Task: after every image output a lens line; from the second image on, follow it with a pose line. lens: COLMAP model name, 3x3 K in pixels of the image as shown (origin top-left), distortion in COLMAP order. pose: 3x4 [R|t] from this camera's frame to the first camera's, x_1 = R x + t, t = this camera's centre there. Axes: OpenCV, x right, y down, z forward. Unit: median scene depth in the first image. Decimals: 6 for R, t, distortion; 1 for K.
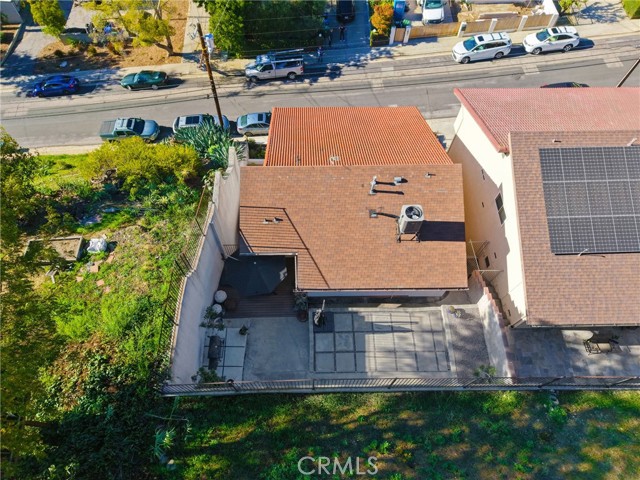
lens RADIAL K [[428.7, 0, 316.1], [0, 428.7, 239.8], [0, 0, 1]] dist [0.029241, -0.025718]
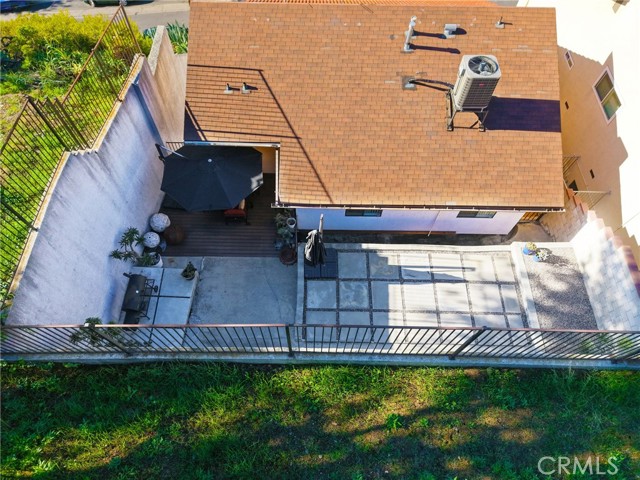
lens RADIAL K [[428.7, 0, 316.1], [0, 428.7, 239.8], [0, 0, 1]] dist [0.029241, -0.025718]
pose [[0.999555, 0.026879, -0.012974, 0.017526], [-0.026892, 0.999638, -0.000871, 0.161365], [0.012946, 0.001219, 0.999915, 0.389242]]
